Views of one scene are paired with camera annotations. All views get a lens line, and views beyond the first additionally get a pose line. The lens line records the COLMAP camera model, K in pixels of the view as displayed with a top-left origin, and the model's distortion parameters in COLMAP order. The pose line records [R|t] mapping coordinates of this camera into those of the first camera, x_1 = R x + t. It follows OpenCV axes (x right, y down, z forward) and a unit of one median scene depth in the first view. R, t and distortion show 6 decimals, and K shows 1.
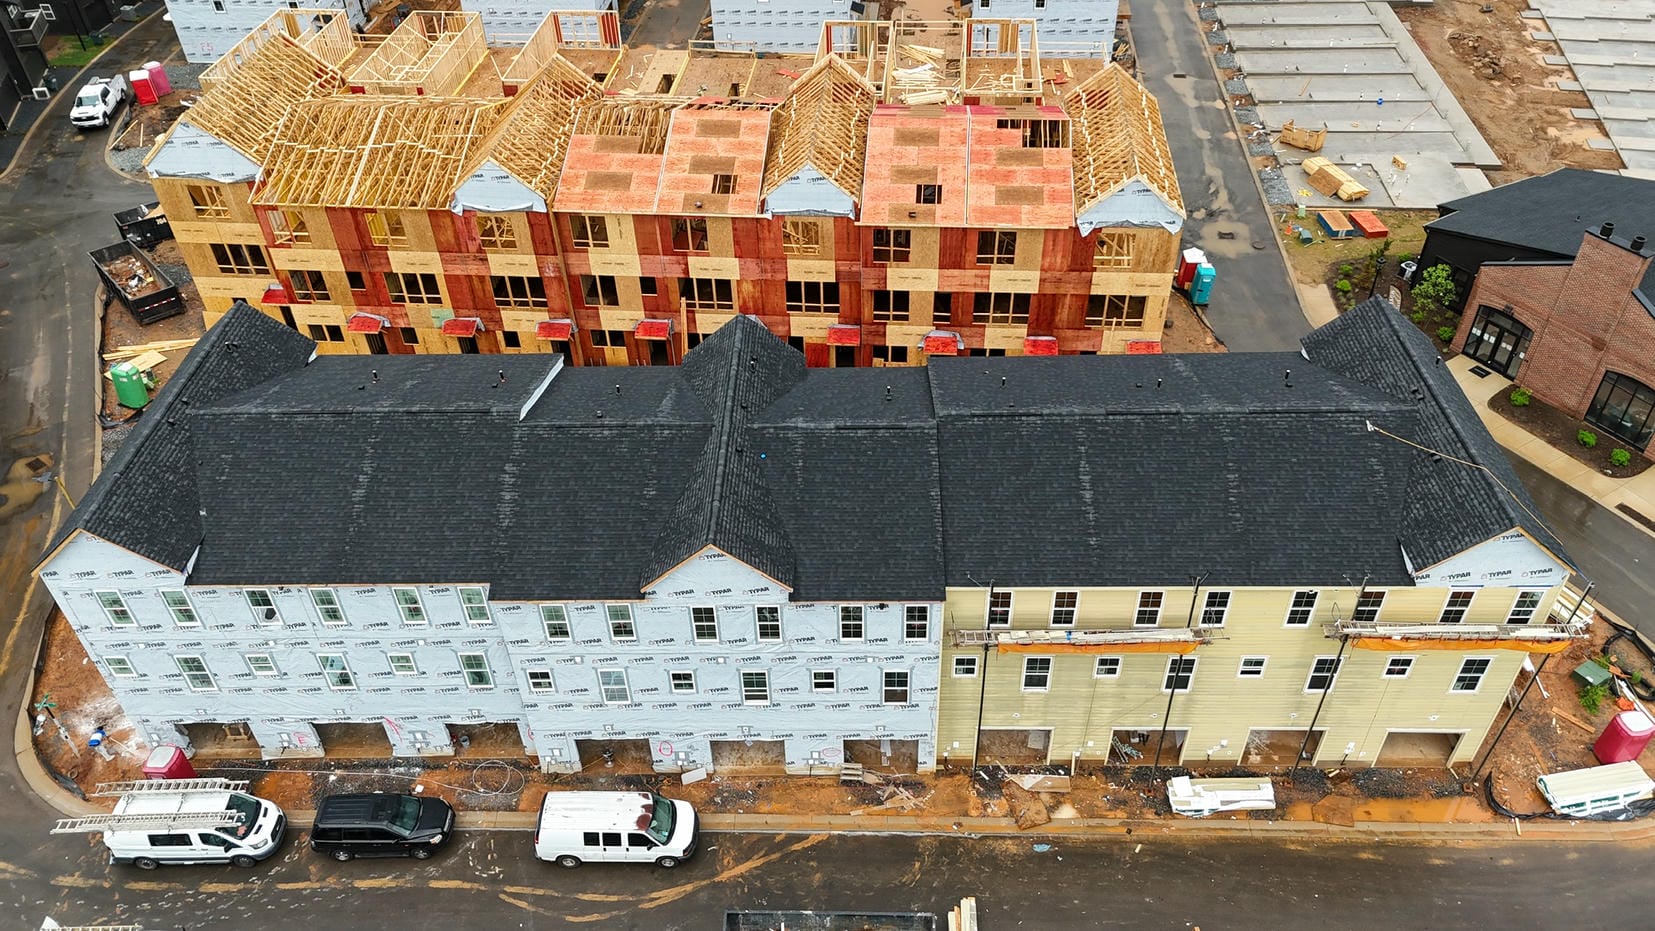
lens RADIAL K [[1164.7, 0, 827.2], [0, 1164.7, 471.0], [0, 0, 1]] dist [0.054493, -0.002756]
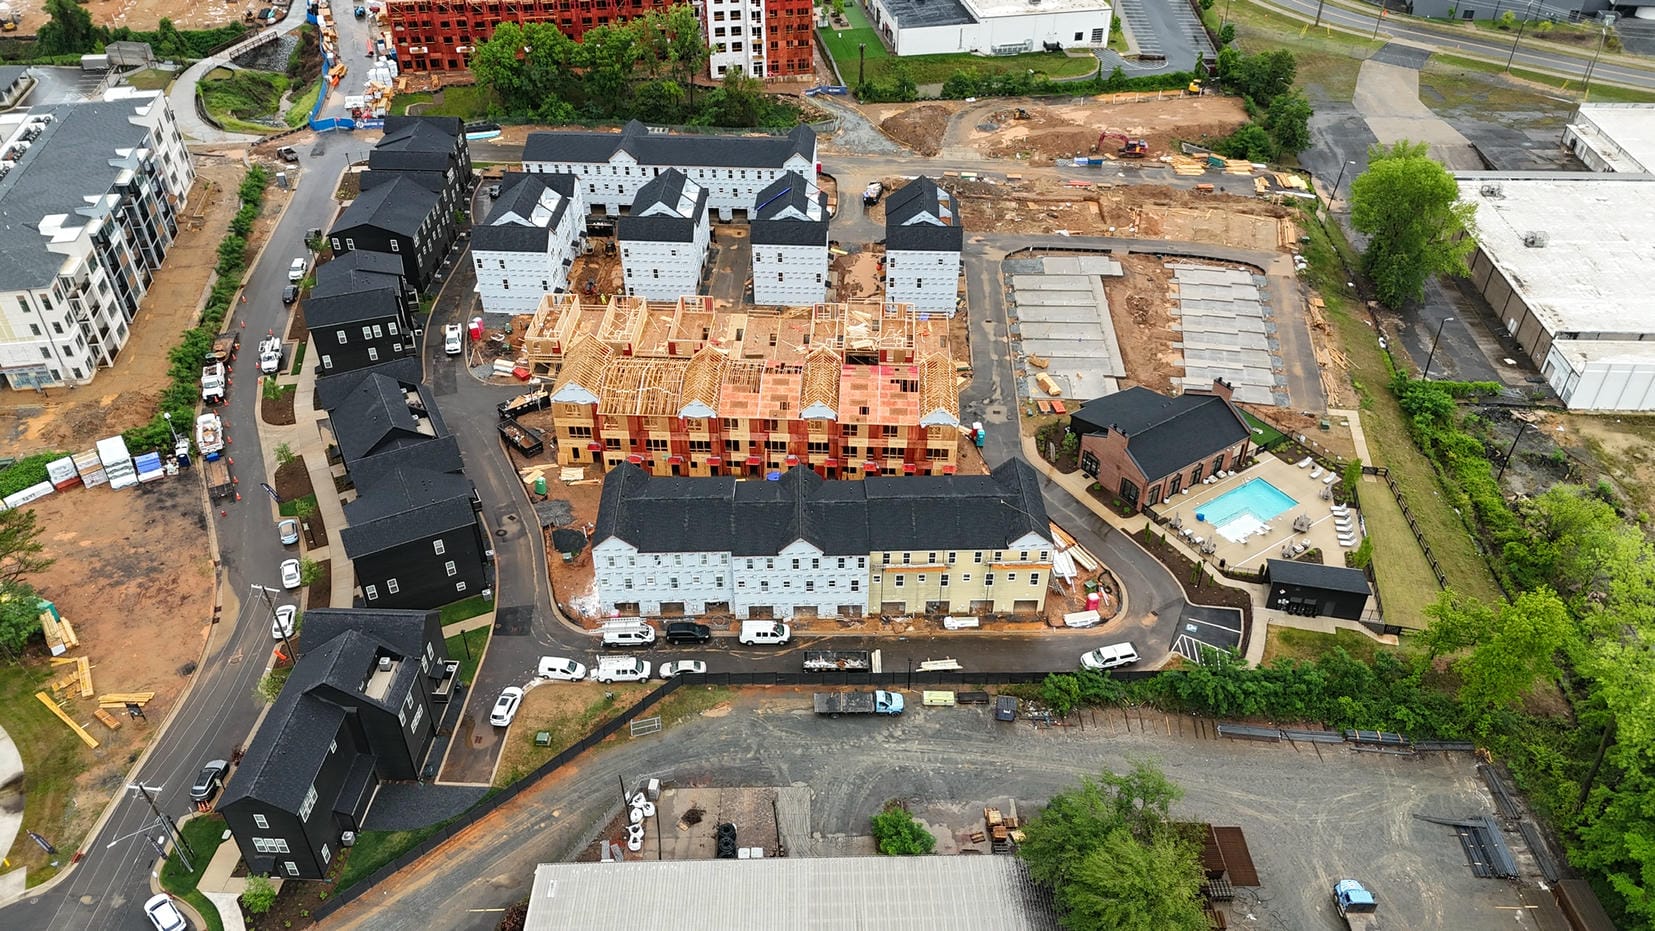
lens RADIAL K [[1164.7, 0, 831.9], [0, 1164.7, 456.7], [0, 0, 1]] dist [0.054493, -0.002756]
pose [[0.998532, -0.004904, 0.053934, -0.126127], [0.008165, 0.998141, -0.060401, 0.021245], [-0.053538, 0.060753, 0.996716, -1.588391]]
